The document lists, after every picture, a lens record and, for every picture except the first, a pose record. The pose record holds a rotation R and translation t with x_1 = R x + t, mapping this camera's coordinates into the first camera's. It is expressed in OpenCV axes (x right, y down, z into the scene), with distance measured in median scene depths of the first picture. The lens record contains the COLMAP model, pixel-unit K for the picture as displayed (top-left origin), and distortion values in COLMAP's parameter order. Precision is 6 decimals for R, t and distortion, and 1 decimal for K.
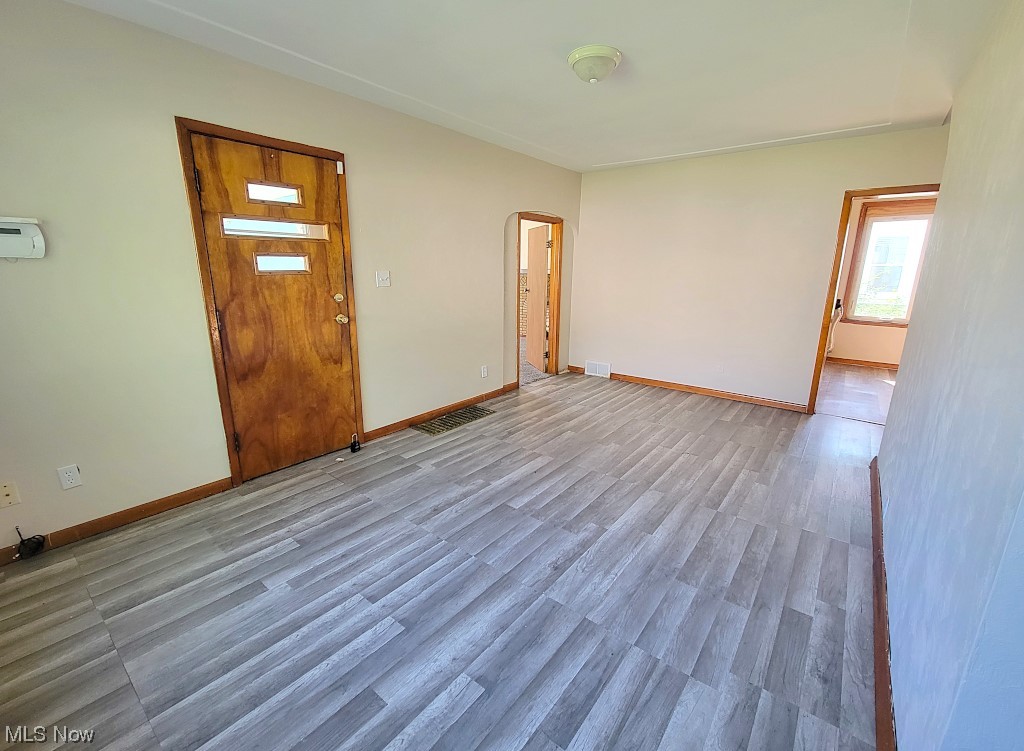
lens RADIAL K [[432.1, 0, 512.0], [0, 432.1, 375.5], [0, 0, 1]] dist [0.000286, -0.000281]
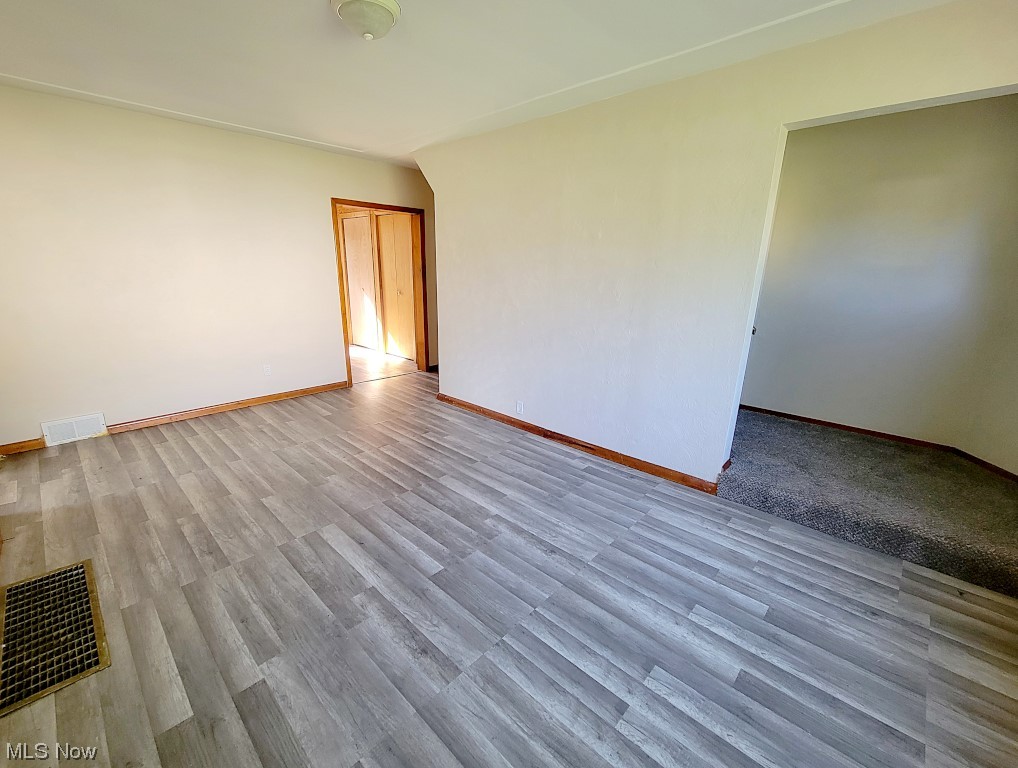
lens RADIAL K [[420.2, 0, 509.0], [0, 420.2, 384.0], [0, 0, 1]] dist [0.000989, 0.000597]
pose [[0.107183, -0.283895, 0.952846, -0.632118], [0.226098, 0.940217, 0.254699, -0.197392], [-0.968190, 0.188137, 0.164964, 0.665689]]
